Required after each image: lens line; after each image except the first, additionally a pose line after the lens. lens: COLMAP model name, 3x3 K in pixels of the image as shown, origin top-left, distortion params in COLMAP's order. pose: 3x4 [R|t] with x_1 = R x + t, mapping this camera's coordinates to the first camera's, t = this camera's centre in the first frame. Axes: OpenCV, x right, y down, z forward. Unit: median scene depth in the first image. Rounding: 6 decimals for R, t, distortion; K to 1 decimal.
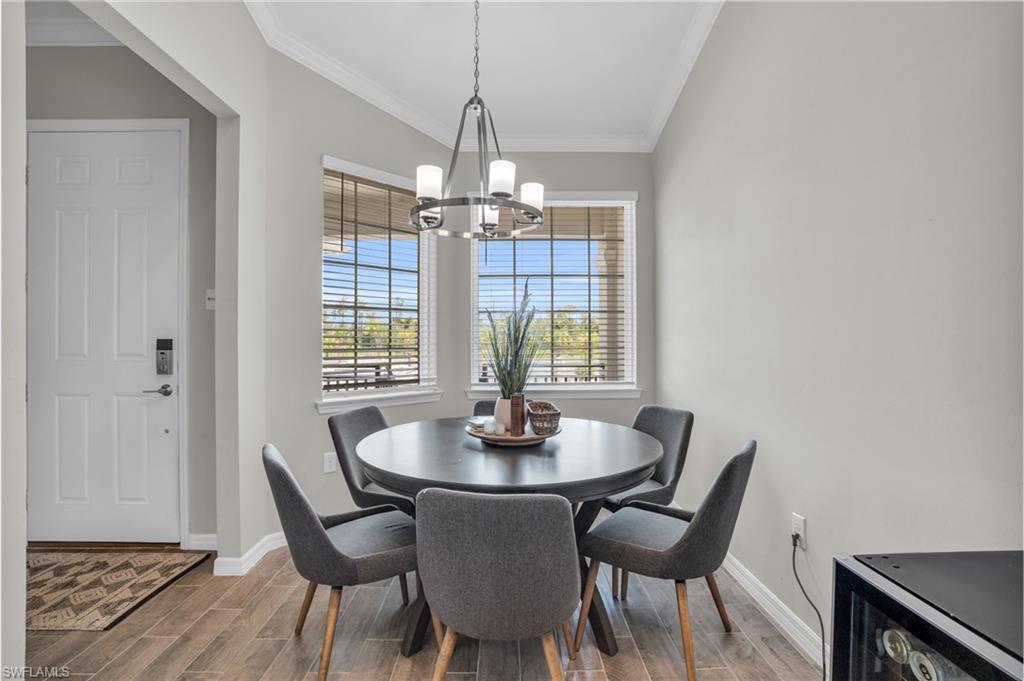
lens RADIAL K [[486.4, 0, 516.4], [0, 486.4, 346.0], [0, 0, 1]] dist [-0.045392, 0.001069]
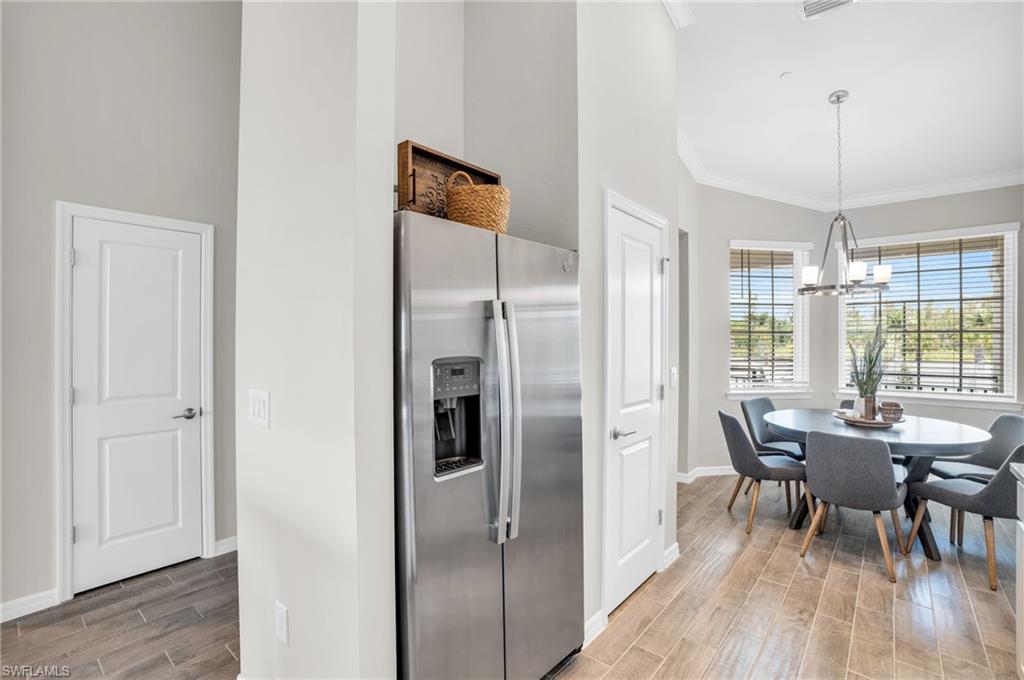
lens RADIAL K [[467.0, 0, 512.0], [0, 467.0, 340.0], [0, 0, 1]] dist [-0.058869, 0.019249]
pose [[0.749726, 0.003251, -0.661740, 0.102522], [-0.008699, 0.999950, -0.004943, -0.065521], [0.661691, 0.009462, 0.749717, -0.898754]]
